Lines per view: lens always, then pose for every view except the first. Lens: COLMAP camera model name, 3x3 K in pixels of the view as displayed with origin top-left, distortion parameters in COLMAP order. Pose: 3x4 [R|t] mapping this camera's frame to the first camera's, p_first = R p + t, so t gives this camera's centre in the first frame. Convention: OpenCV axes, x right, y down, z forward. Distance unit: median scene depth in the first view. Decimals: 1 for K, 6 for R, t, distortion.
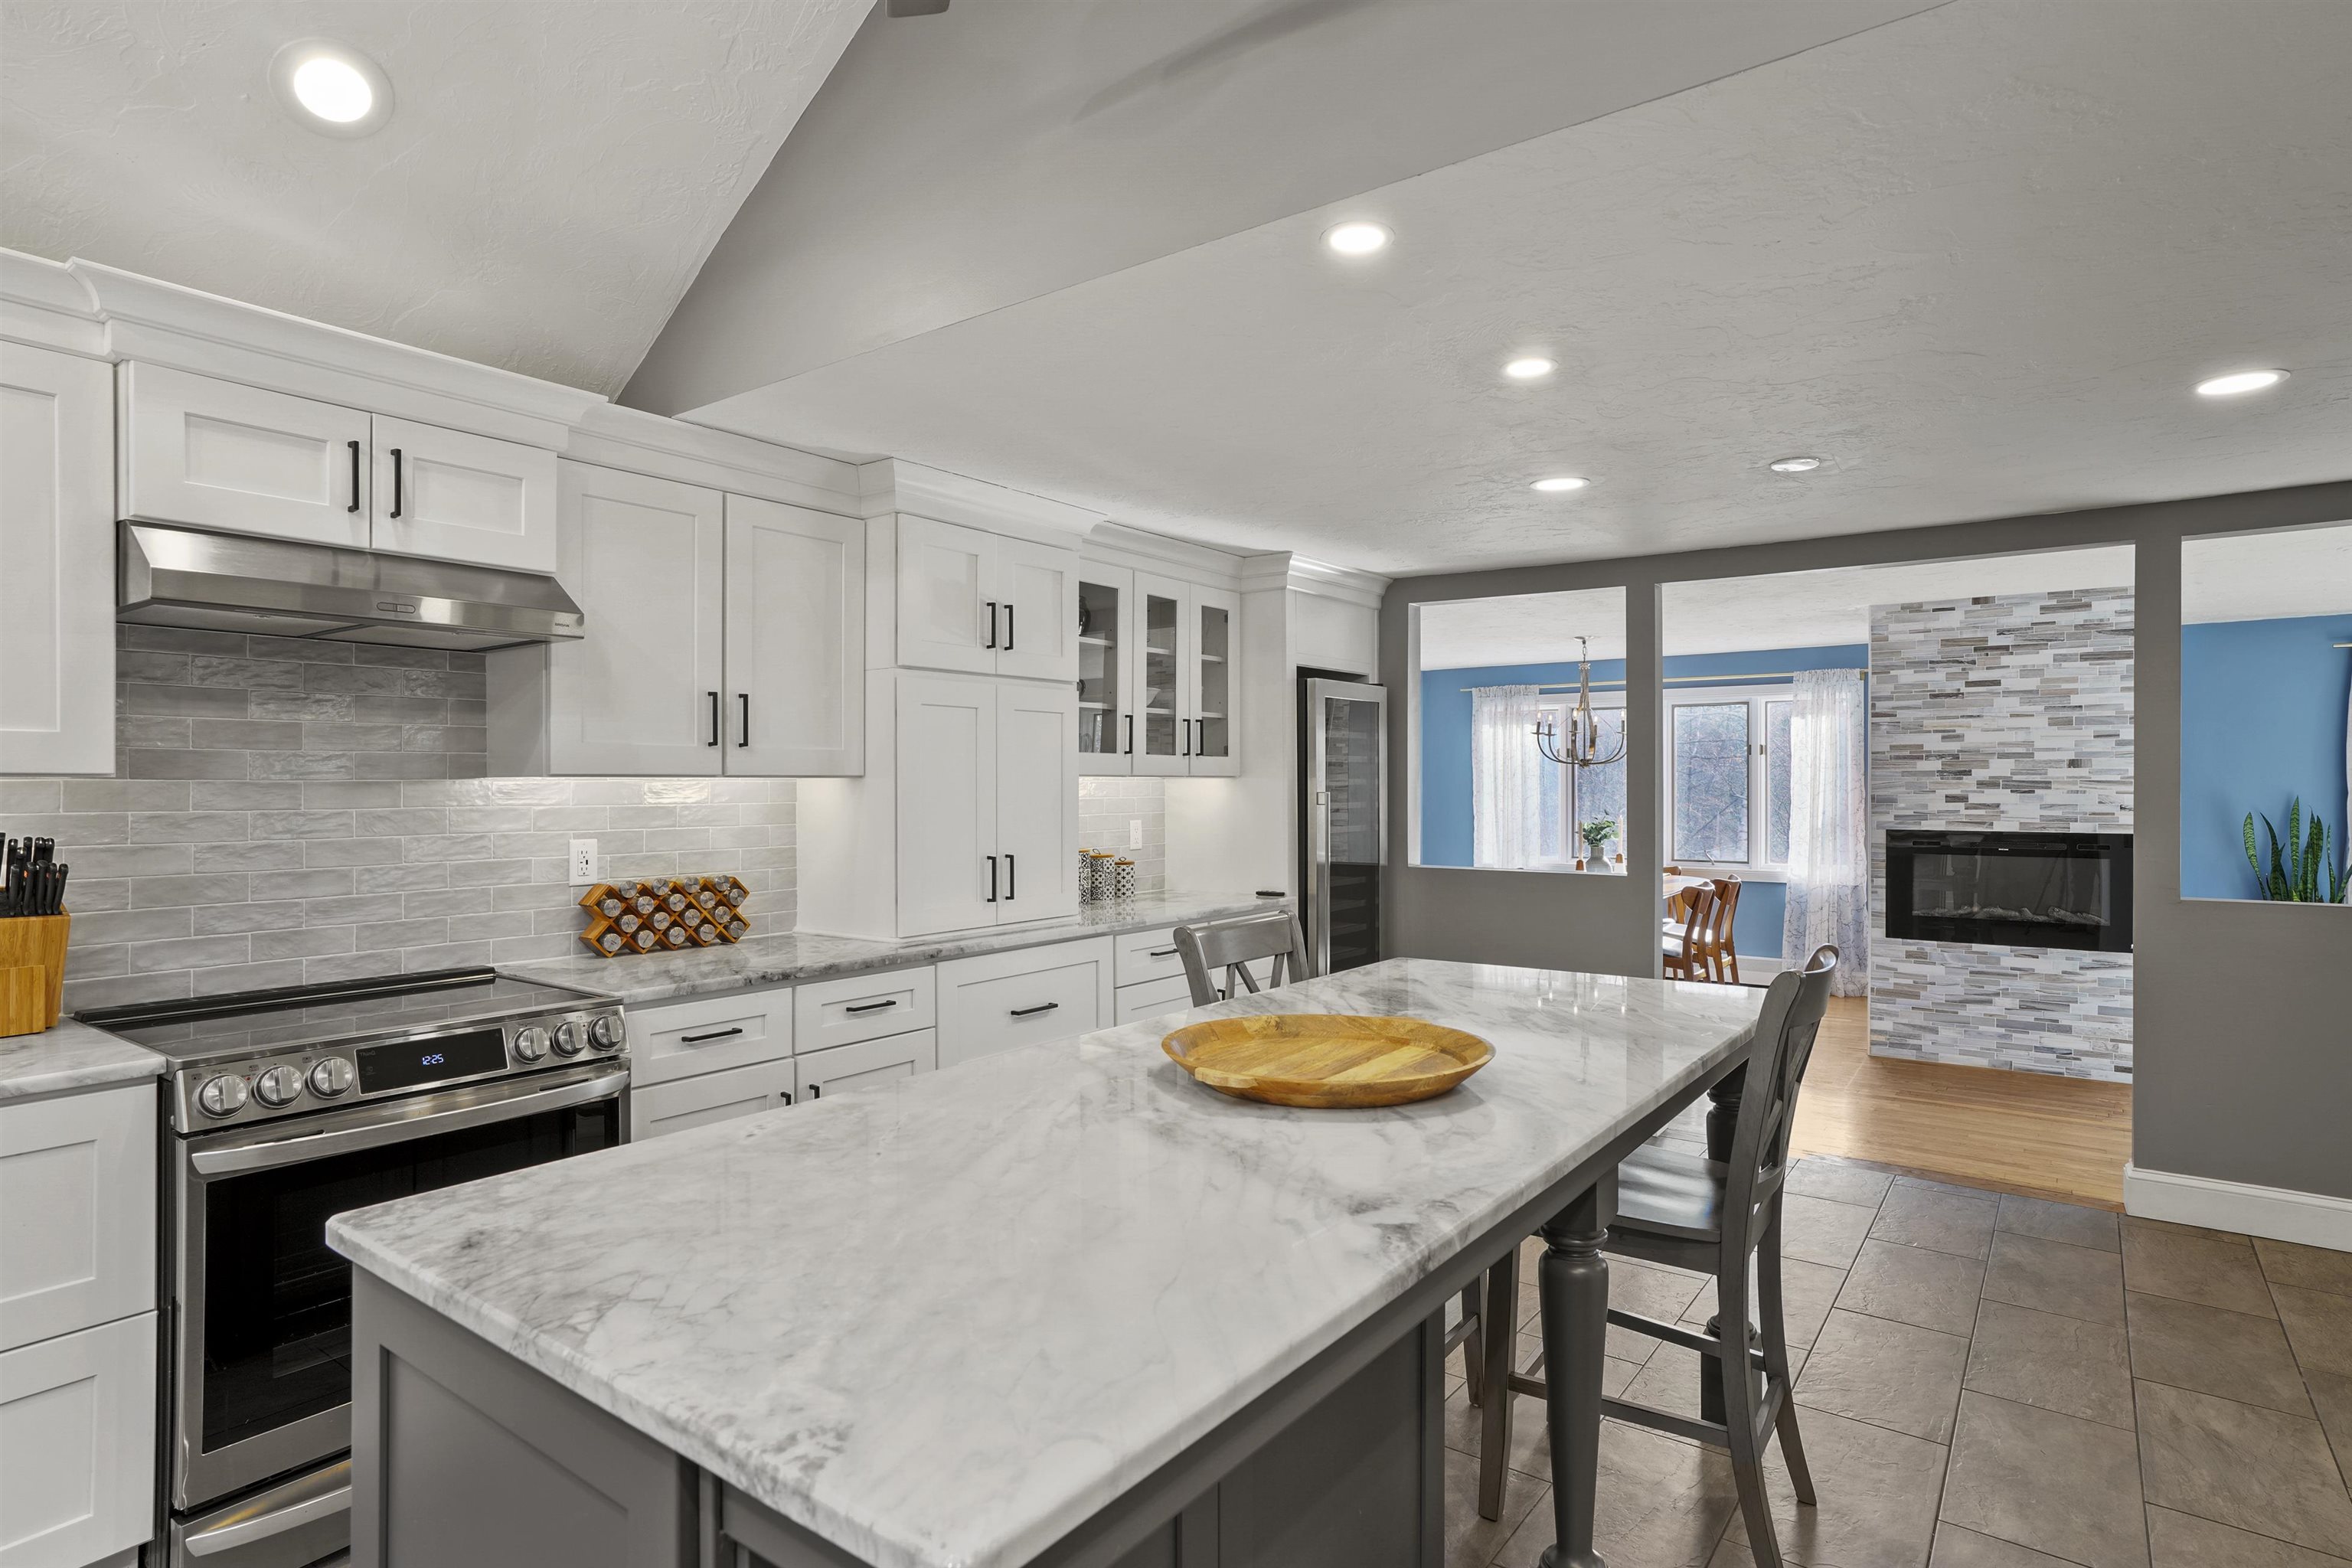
lens RADIAL K [[1229.6, 0, 1190.8], [0, 1229.6, 787.8], [0, 0, 1]] dist [-0.032955, 0.022792]
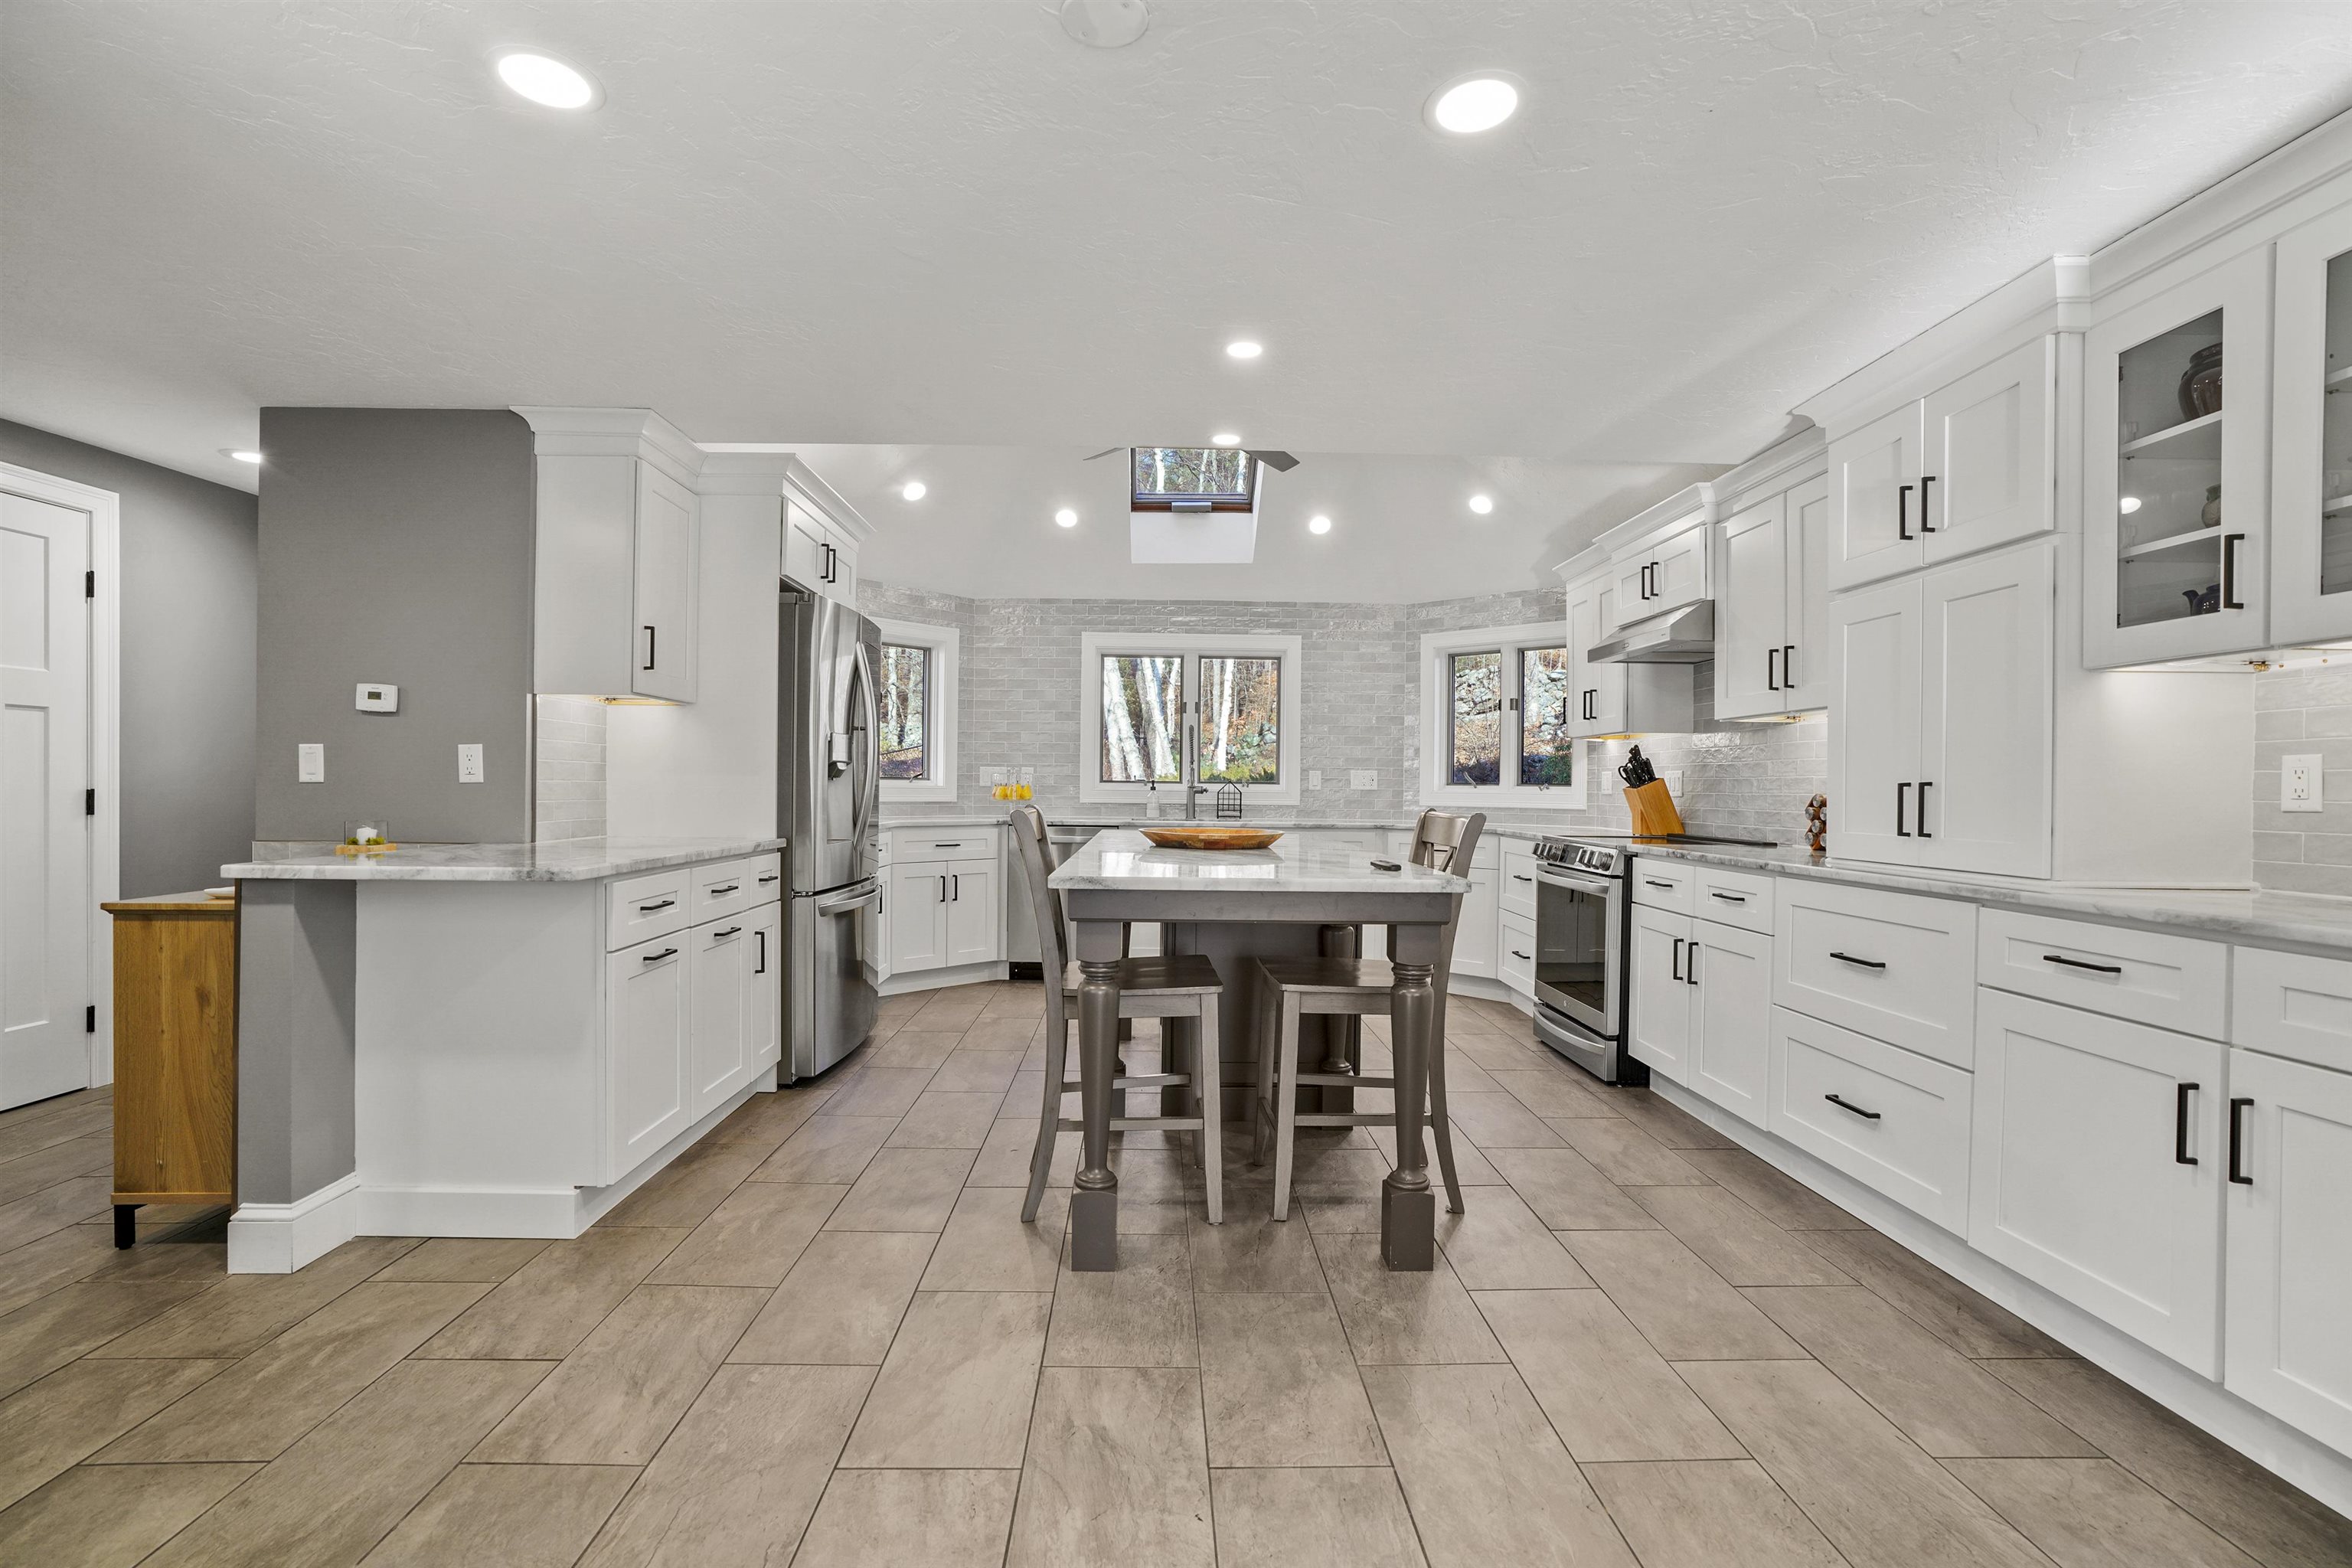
lens RADIAL K [[1075.3, 0, 1176.1], [0, 1075.3, 790.5], [0, 0, 1]] dist [-0.038498, 0.014465]
pose [[-0.790497, -0.003852, -0.612453, 0.599703], [-0.009970, 0.999929, 0.006579, 0.053315], [0.612384, 0.011307, -0.790479, 1.103490]]
